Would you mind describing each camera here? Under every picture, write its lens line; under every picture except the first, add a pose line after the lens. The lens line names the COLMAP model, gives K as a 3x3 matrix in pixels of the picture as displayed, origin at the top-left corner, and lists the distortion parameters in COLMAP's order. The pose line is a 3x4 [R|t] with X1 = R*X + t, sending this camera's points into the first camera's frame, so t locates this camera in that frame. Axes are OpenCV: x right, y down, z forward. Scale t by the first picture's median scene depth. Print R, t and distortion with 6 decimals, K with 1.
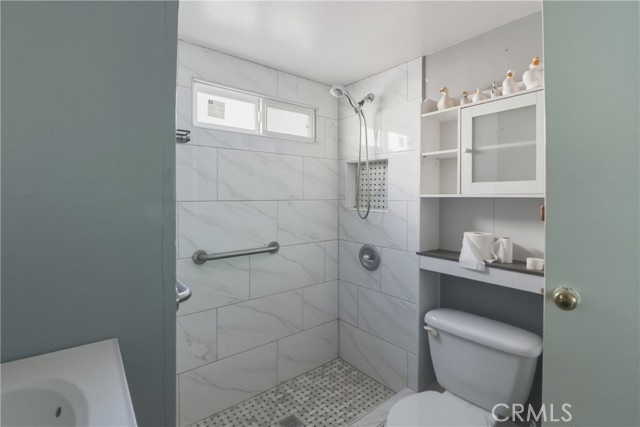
lens RADIAL K [[296.6, 0, 312.2], [0, 296.6, 199.0], [0, 0, 1]] dist [-0.009103, -0.001104]
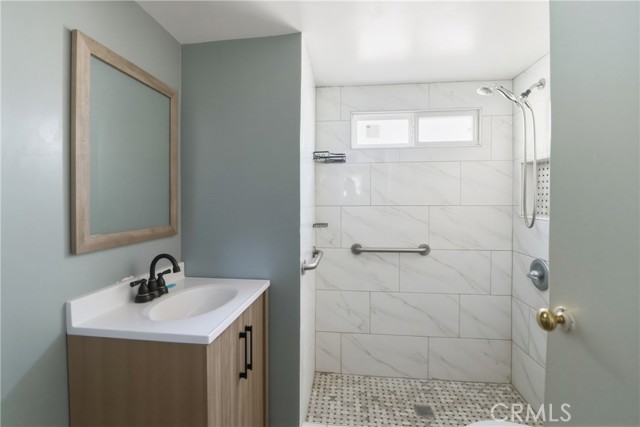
lens RADIAL K [[296.6, 0, 319.3], [0, 296.6, 208.6], [0, 0, 1]] dist [-0.009103, -0.001104]
pose [[0.715890, 0.013036, -0.698091, 0.342528], [-0.005244, 0.999898, 0.013293, 0.002780], [0.698193, -0.005855, 0.715886, -0.035973]]
